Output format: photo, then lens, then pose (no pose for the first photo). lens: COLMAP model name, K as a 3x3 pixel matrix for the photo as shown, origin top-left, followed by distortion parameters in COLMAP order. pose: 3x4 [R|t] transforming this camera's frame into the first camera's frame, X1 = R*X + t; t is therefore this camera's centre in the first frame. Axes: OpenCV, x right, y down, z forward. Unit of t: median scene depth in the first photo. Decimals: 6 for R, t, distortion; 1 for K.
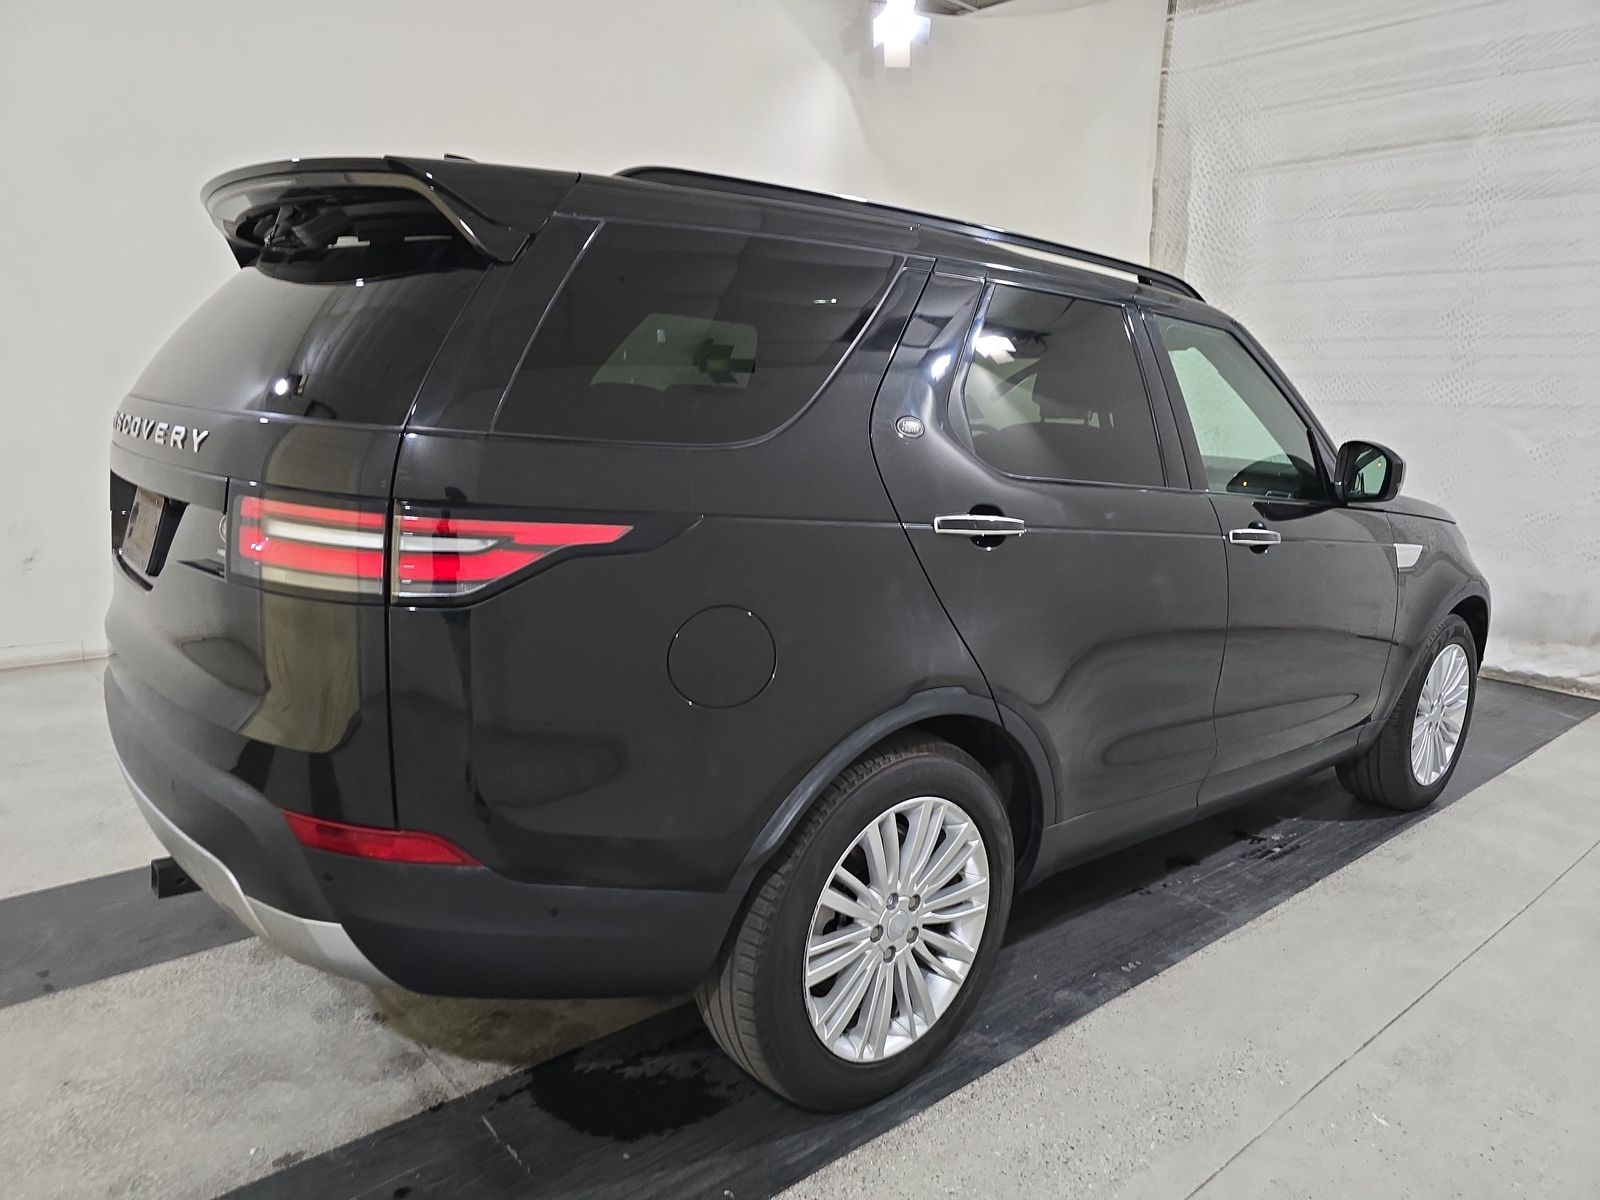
lens RADIAL K [[1079.9, 0, 804.5], [0, 1079.9, 604.5], [0, 0, 1]] dist [-0.004438, -0.006565]
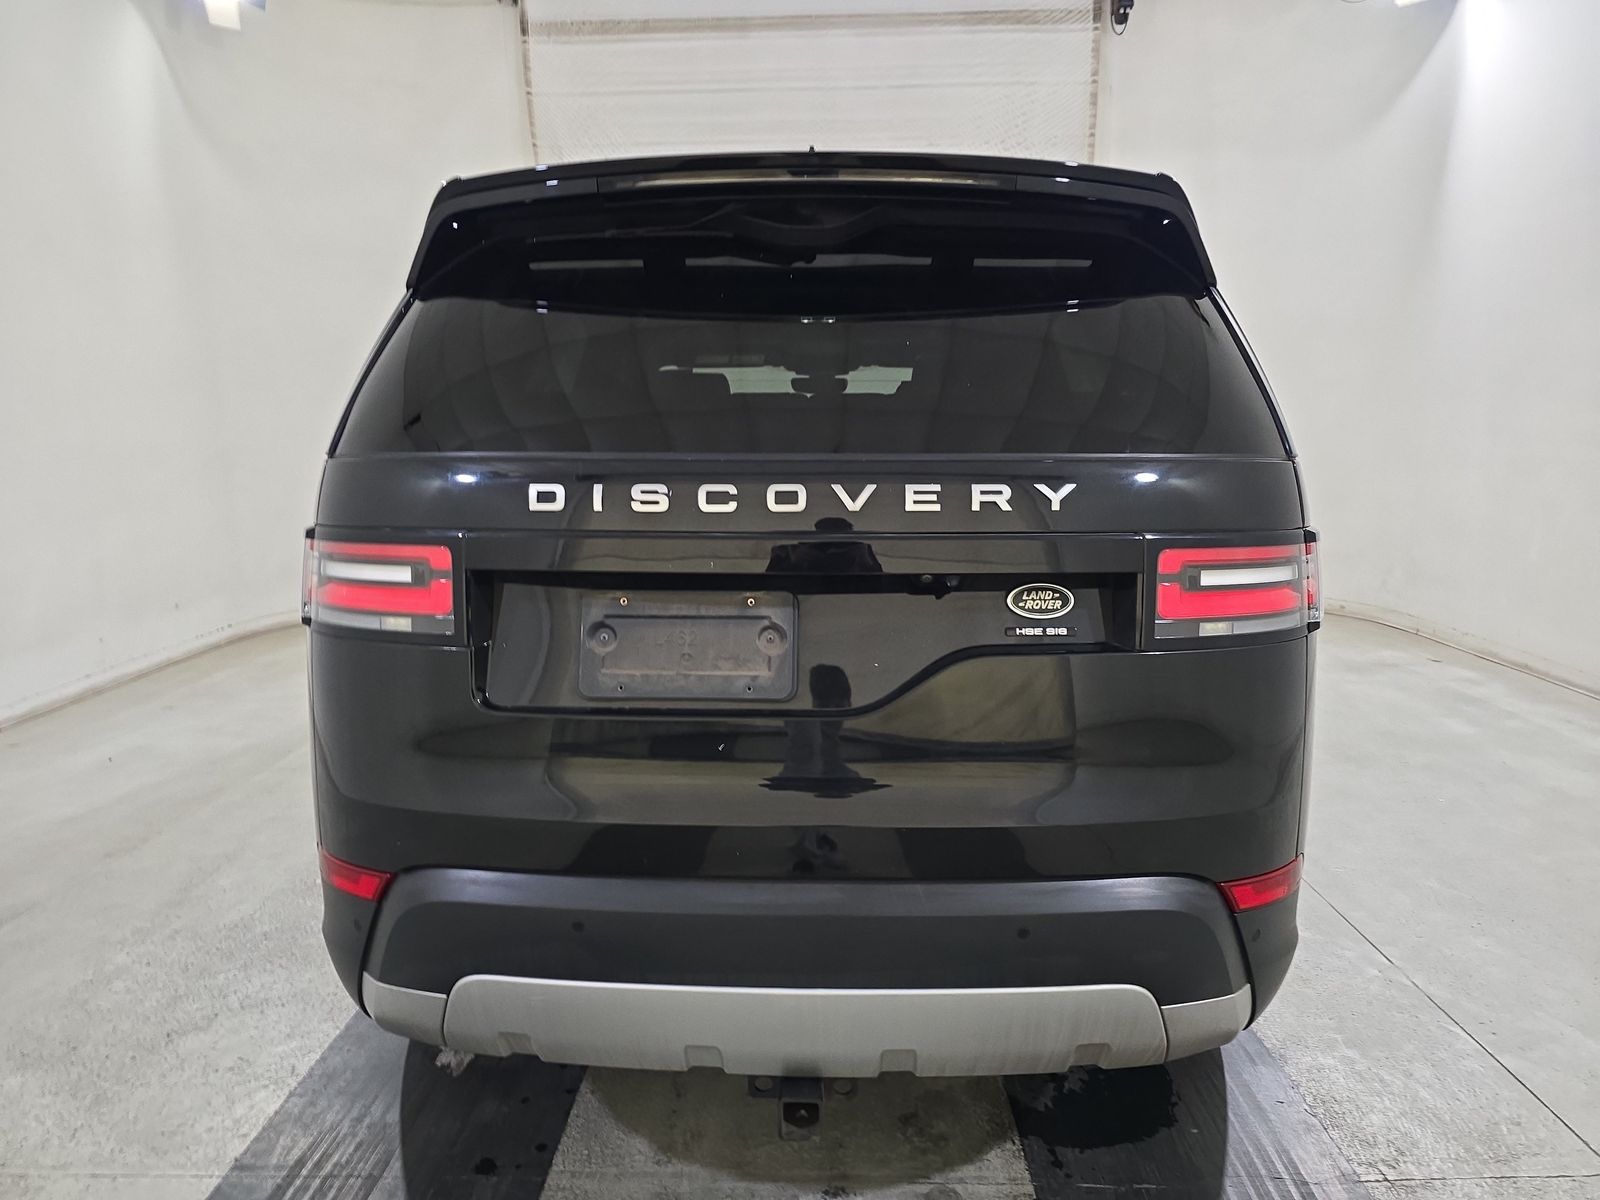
lens RADIAL K [[1079.9, 0, 804.5], [0, 1079.9, 604.5], [0, 0, 1]] dist [-0.004438, -0.006565]
pose [[0.671446, -0.157680, 0.724083, -0.962535], [0.161377, 0.984763, 0.064802, -0.116748], [-0.723269, 0.073339, 0.686661, 0.435330]]
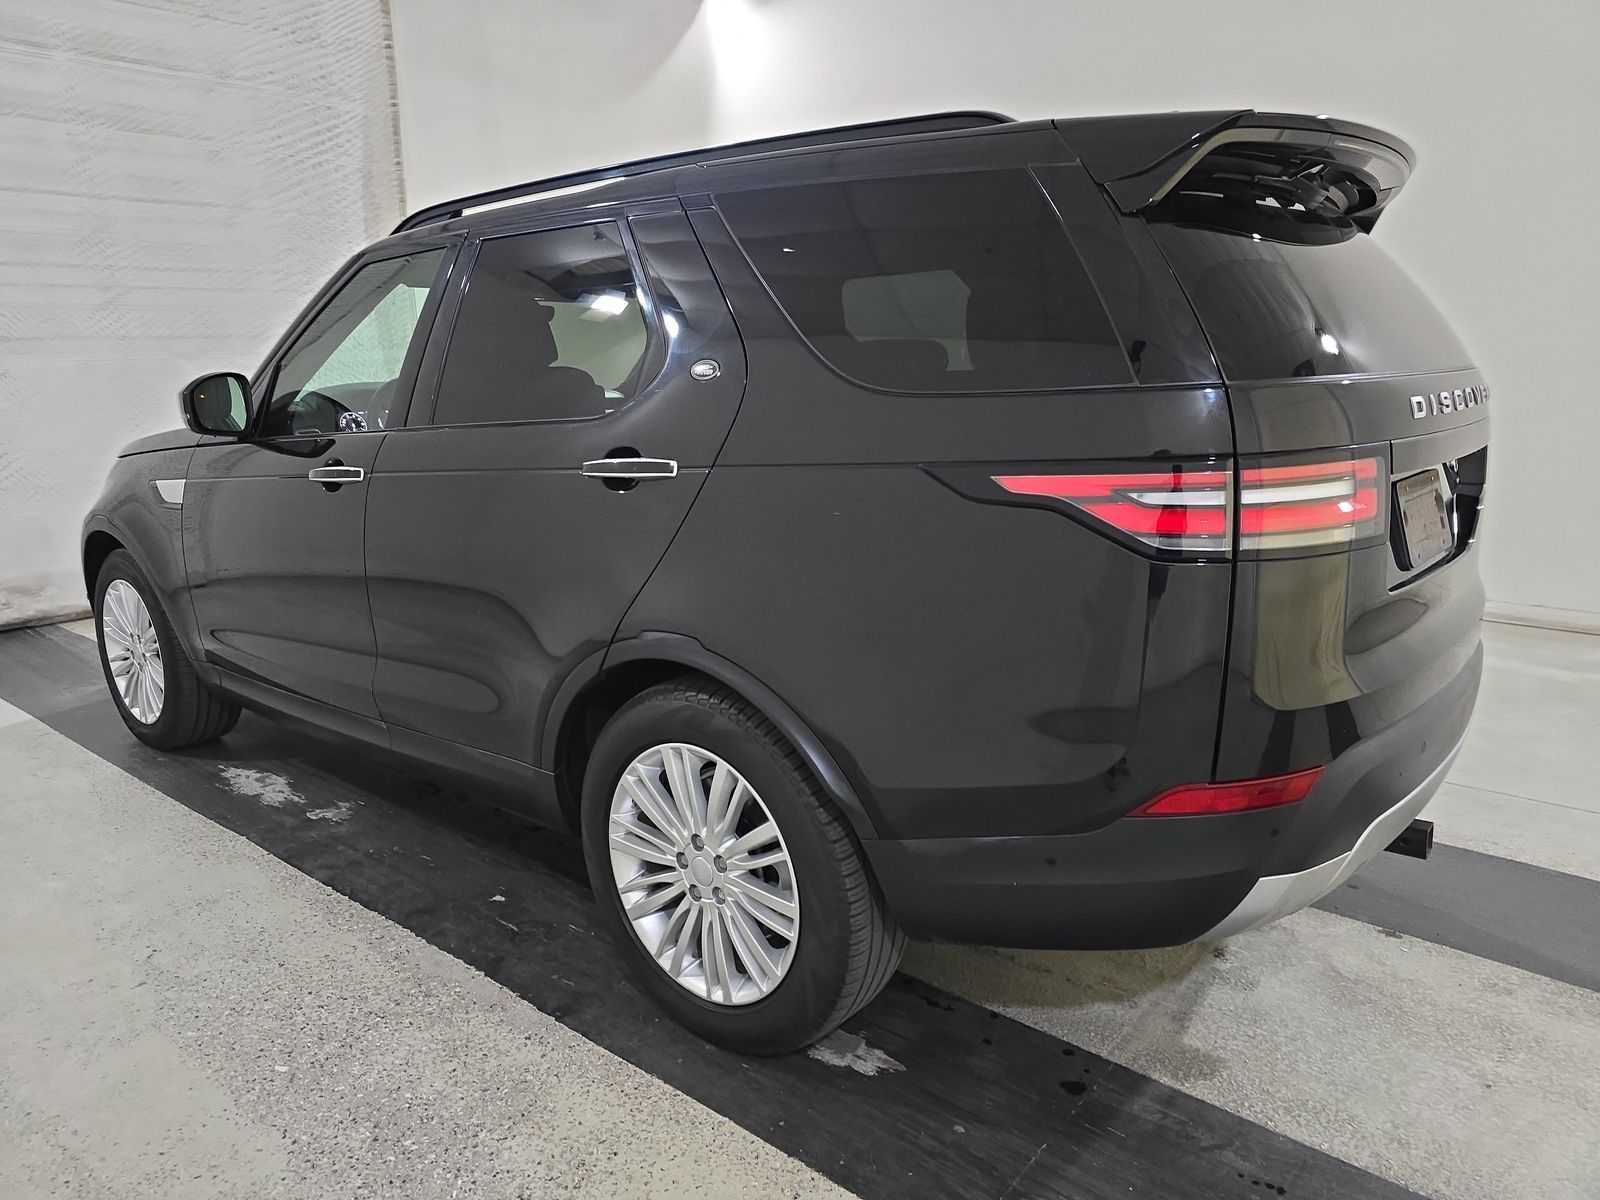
lens RADIAL K [[1079.9, 0, 804.5], [0, 1079.9, 604.5], [0, 0, 1]] dist [-0.004438, -0.006565]
pose [[-0.159638, -0.262364, 0.951673, -1.282403], [0.190403, 0.937751, 0.290465, -0.328538], [-0.968639, 0.227571, -0.099746, 1.464590]]
